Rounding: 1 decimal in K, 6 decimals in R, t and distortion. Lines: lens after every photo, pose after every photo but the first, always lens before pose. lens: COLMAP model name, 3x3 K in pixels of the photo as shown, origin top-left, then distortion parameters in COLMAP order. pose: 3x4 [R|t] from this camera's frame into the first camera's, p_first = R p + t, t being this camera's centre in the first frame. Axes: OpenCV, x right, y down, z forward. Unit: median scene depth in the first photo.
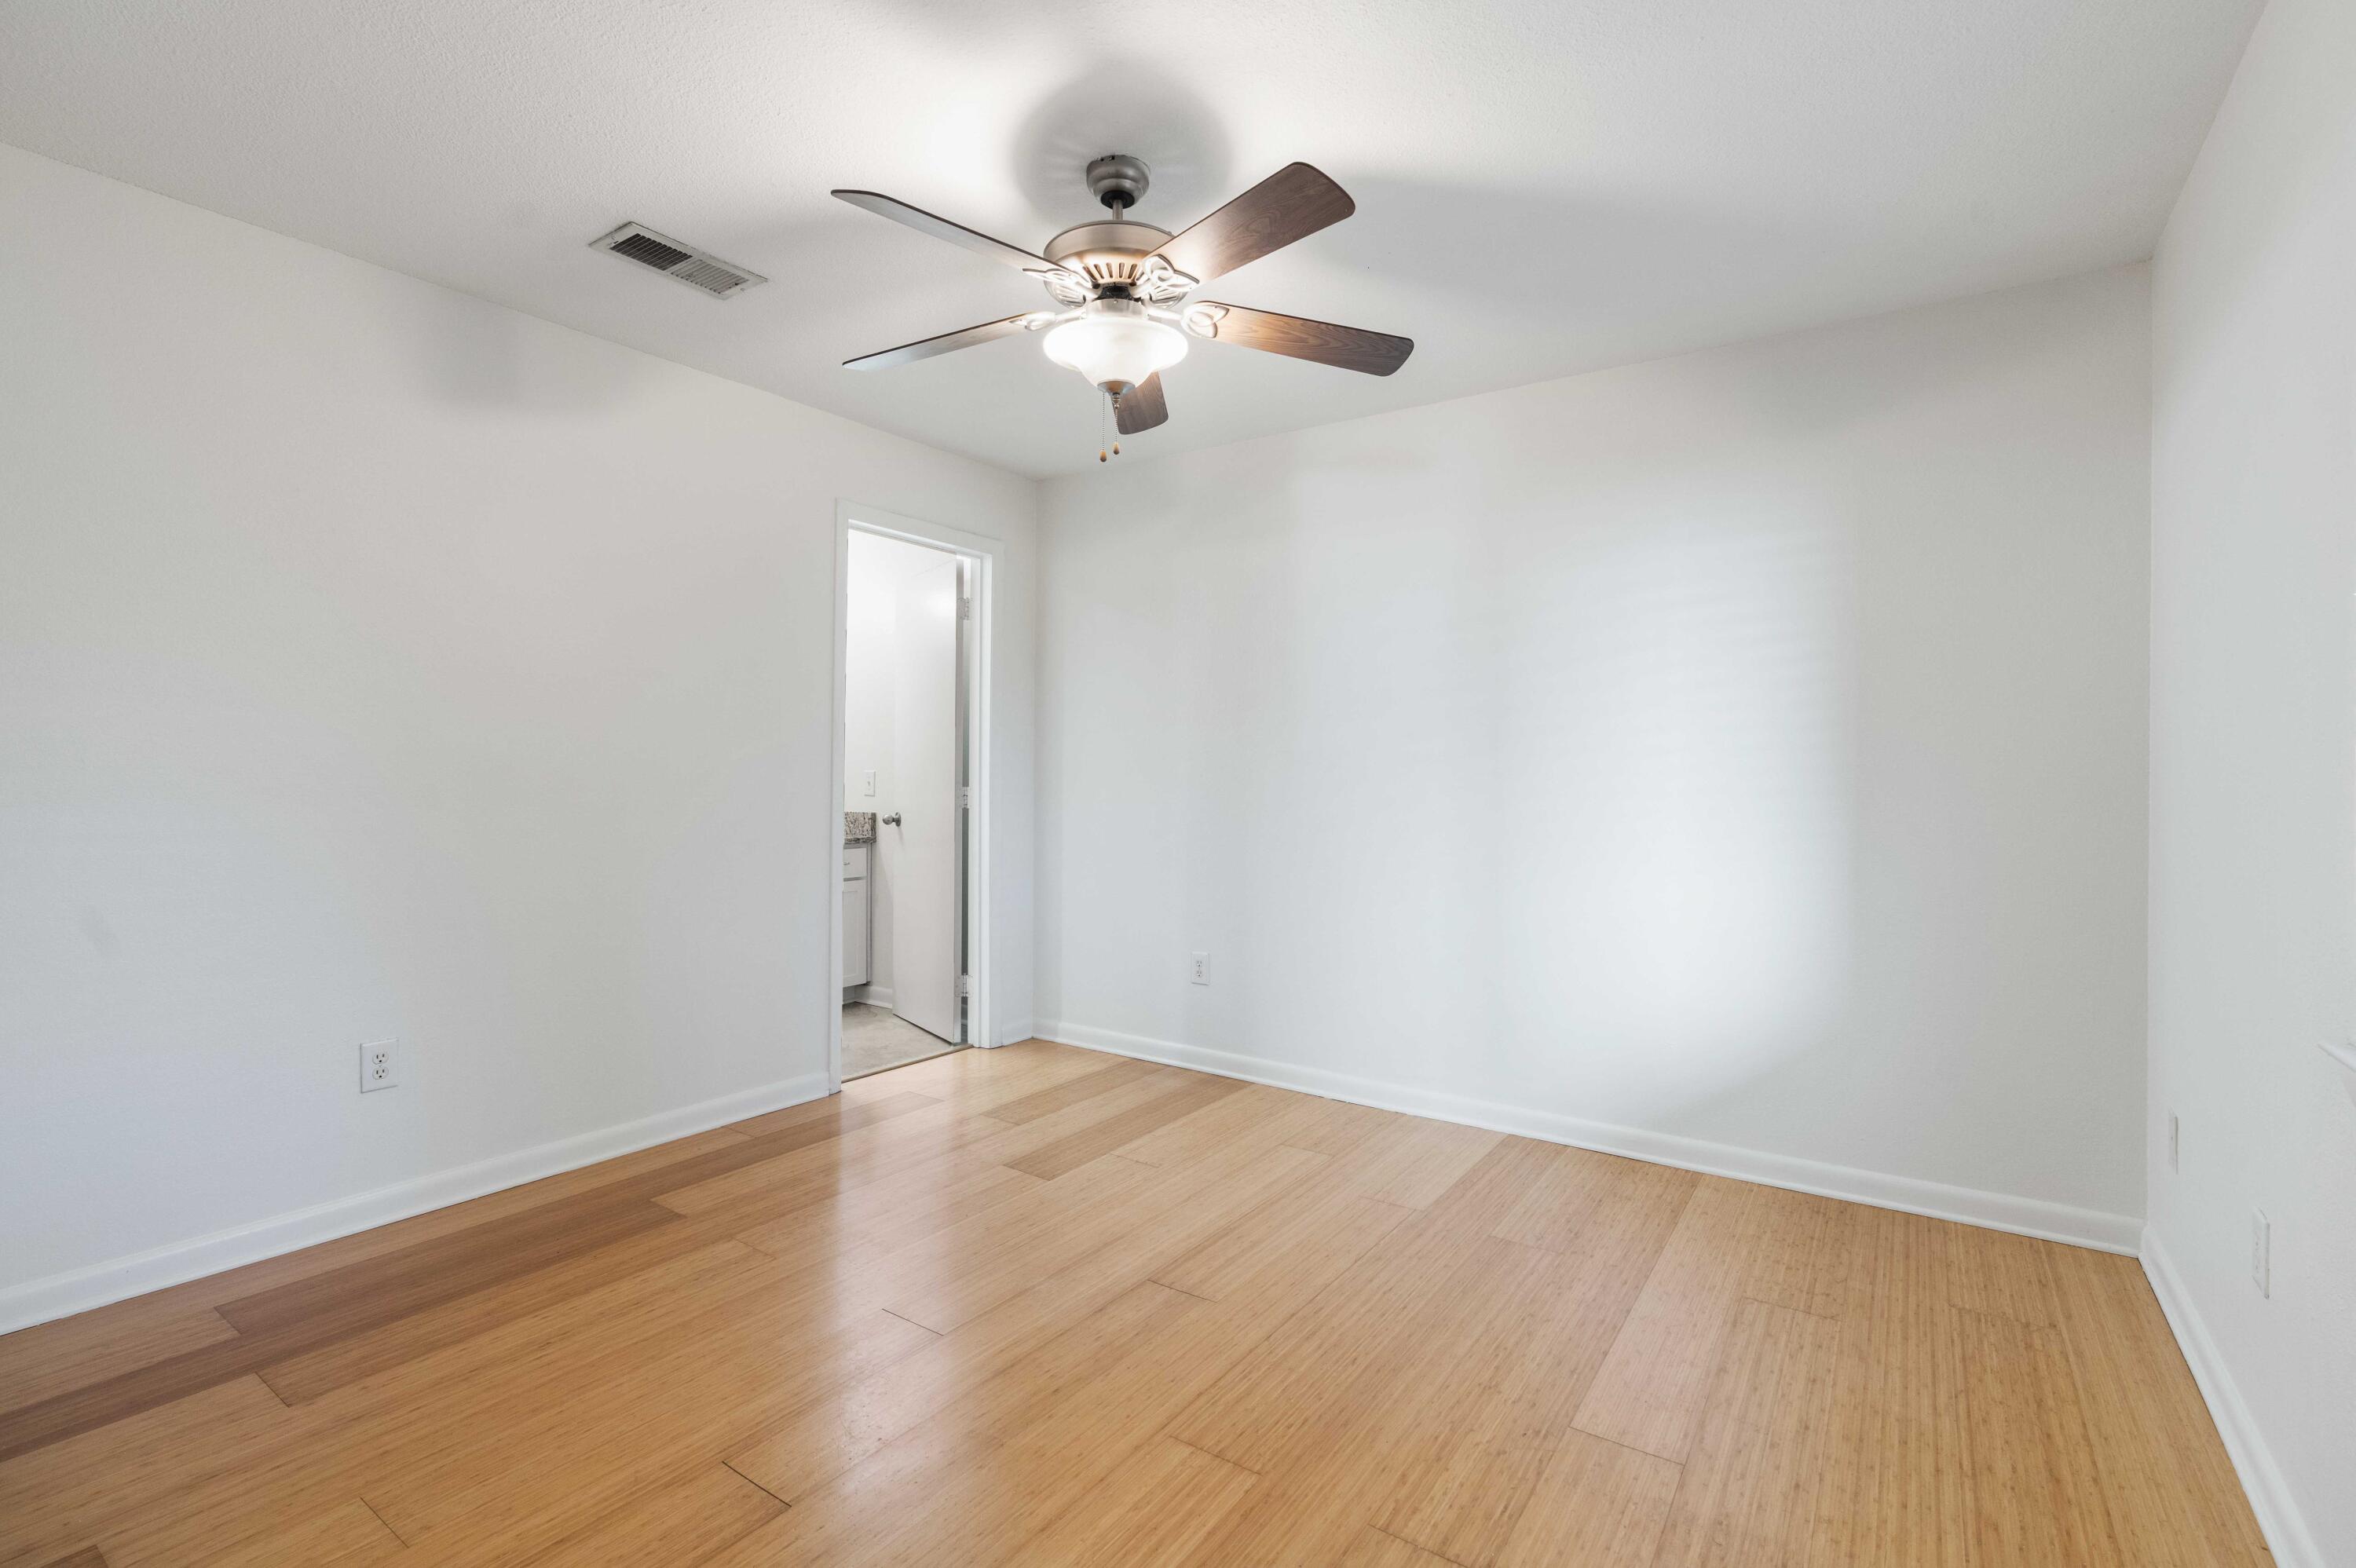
lens RADIAL K [[1076.7, 0, 1163.7], [0, 1076.7, 784.5], [0, 0, 1]] dist [-0.012174, 0.003660]
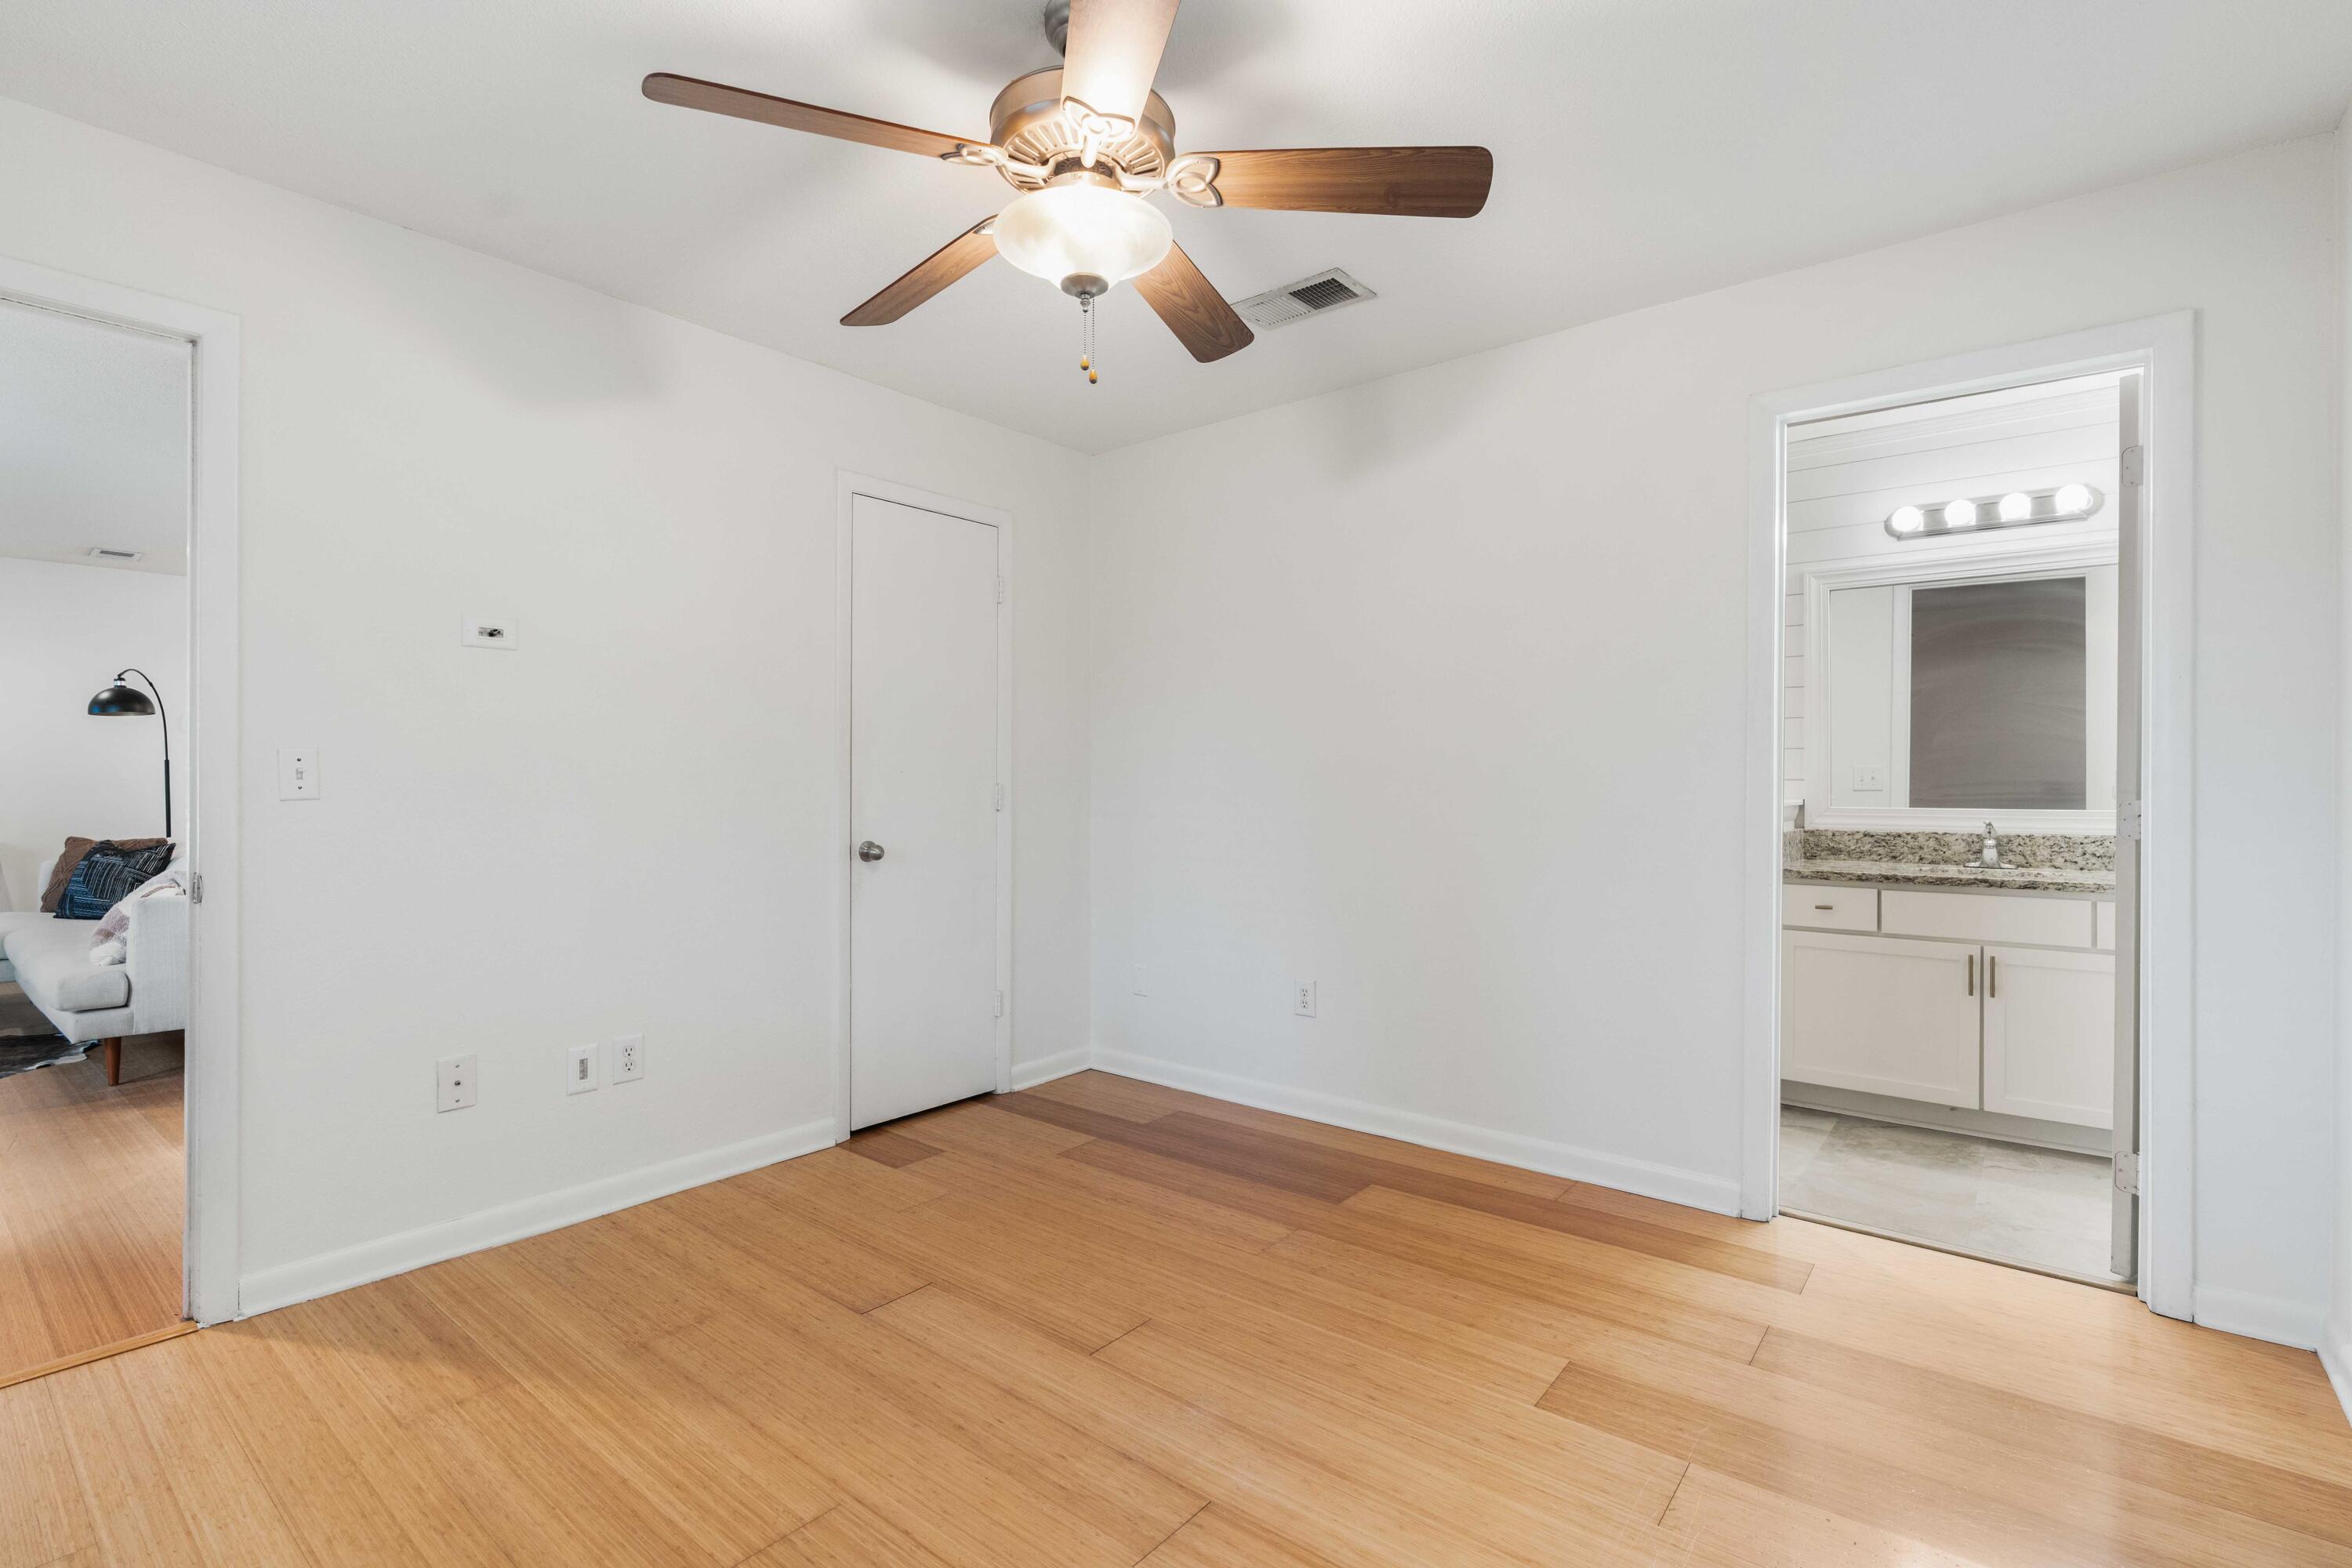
lens RADIAL K [[1075.0, 0, 1181.1], [0, 1075.0, 780.3], [0, 0, 1]] dist [-0.012174, 0.003660]
pose [[-0.064291, -0.006101, -0.997913, 0.659322], [-0.010954, 0.999925, -0.005407, -0.000408], [0.997871, 0.010584, -0.064353, 0.992100]]
